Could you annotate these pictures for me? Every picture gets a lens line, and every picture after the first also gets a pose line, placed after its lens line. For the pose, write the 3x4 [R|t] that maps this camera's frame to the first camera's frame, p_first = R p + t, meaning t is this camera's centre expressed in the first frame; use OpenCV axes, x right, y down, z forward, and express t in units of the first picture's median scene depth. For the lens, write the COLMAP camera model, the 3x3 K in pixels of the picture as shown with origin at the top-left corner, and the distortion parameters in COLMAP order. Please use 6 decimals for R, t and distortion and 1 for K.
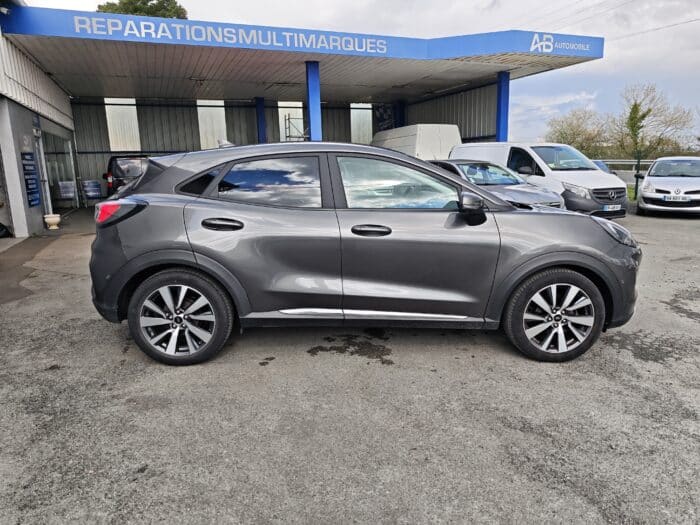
lens RADIAL K [[483.7, 0, 350.0], [0, 483.7, 262.5], [0, 0, 1]] dist [-0.009446, -0.003712]
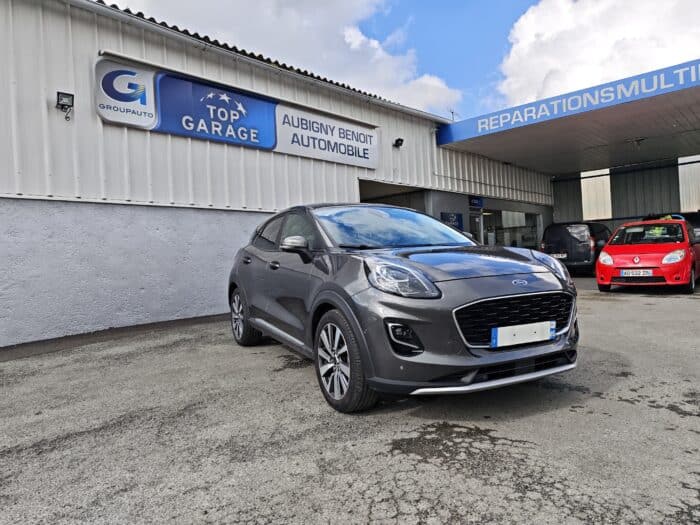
lens RADIAL K [[483.7, 0, 350.0], [0, 483.7, 262.5], [0, 0, 1]] dist [-0.009446, -0.003712]
pose [[0.415196, 0.007514, -0.909701, 0.427981], [-0.144067, 0.987891, -0.057594, -0.008757], [0.898252, 0.154970, 0.411251, 0.195877]]
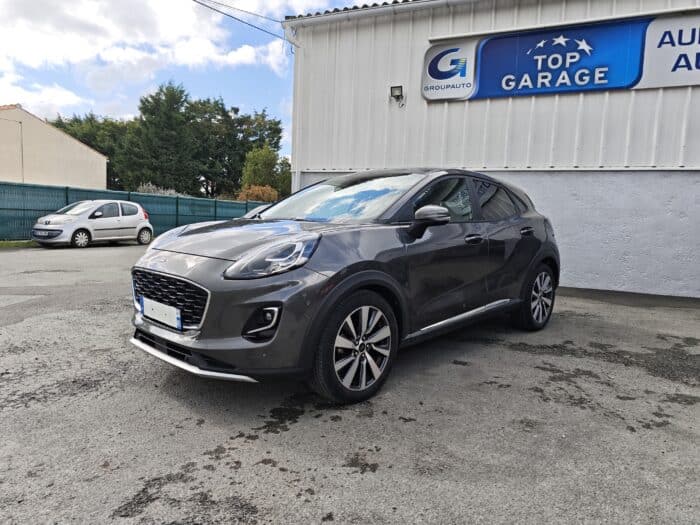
lens RADIAL K [[465.2, 0, 350.0], [0, 465.2, 262.5], [0, 0, 1]] dist [0.002808, 0.004653]
pose [[-0.718057, 0.070790, -0.692375, 0.321854], [-0.154259, 0.953884, 0.257508, -0.119888], [0.678674, 0.291710, -0.674022, 0.671371]]
